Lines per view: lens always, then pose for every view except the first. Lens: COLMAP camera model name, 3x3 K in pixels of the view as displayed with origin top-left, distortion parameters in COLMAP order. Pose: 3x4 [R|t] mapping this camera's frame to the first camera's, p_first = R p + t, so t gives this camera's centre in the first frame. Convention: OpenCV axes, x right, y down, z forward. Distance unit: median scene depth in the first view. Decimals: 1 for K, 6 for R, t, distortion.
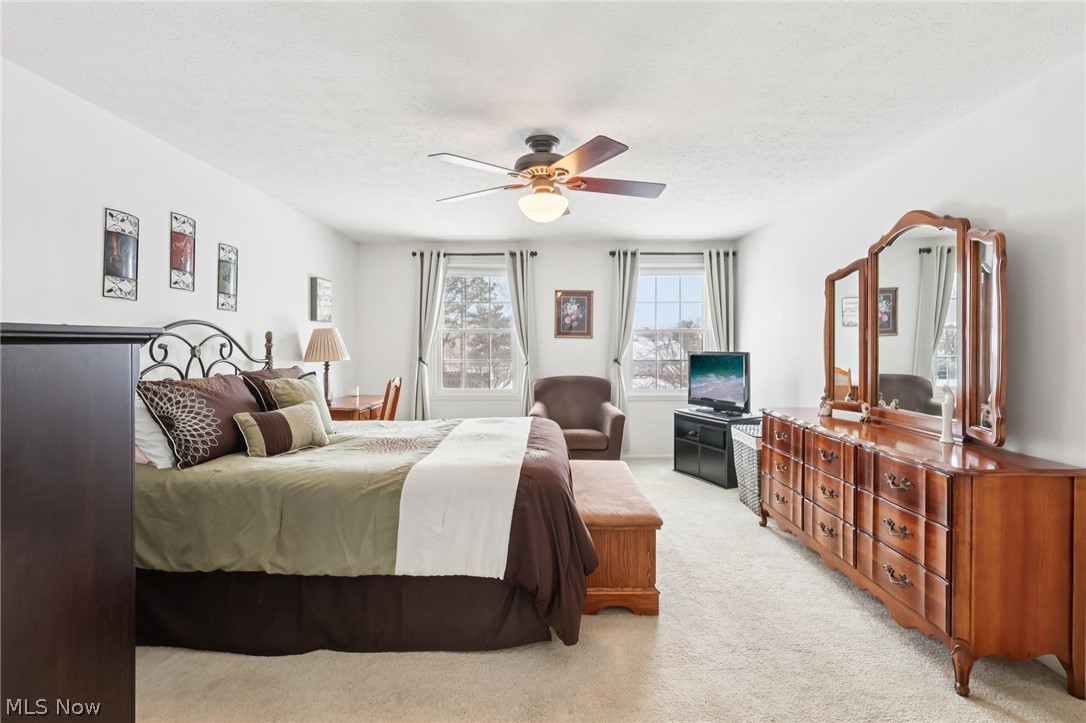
lens RADIAL K [[517.2, 0, 540.7], [0, 517.2, 345.3], [0, 0, 1]] dist [-0.004676, -0.000373]
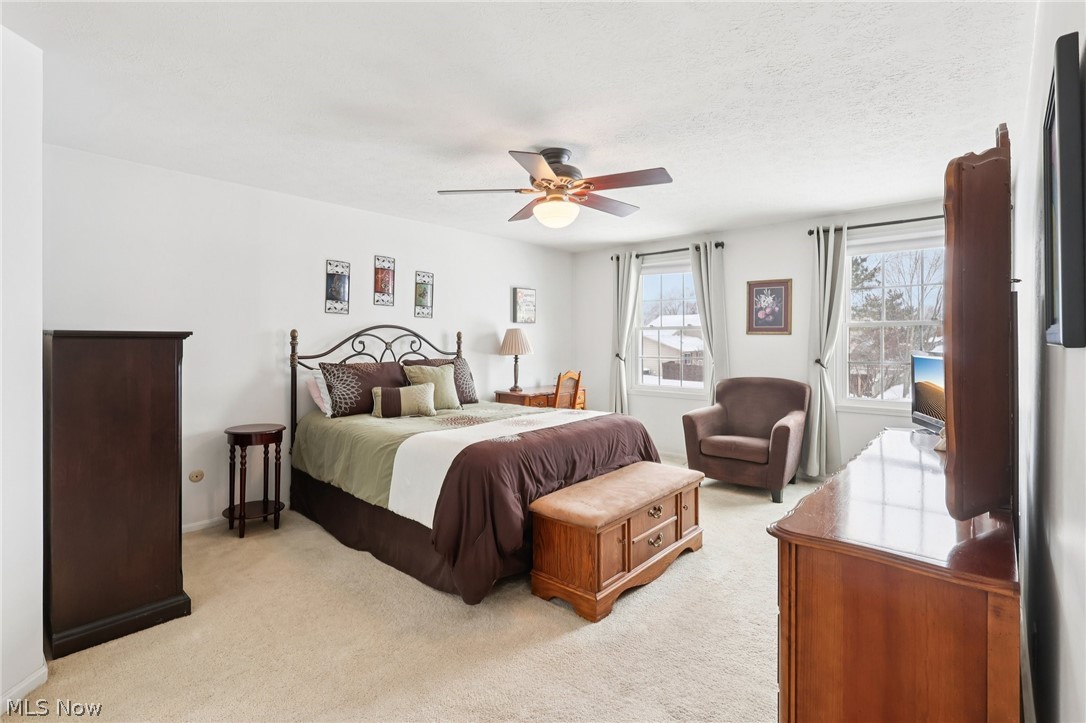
lens RADIAL K [[514.4, 0, 542.4], [0, 514.4, 335.1], [0, 0, 1]] dist [-0.000135, -0.000034]
pose [[0.746754, -0.004938, -0.665081, 0.613850], [-0.003418, 0.999931, -0.011261, -0.003610], [0.665091, 0.010683, 0.746686, 0.161711]]
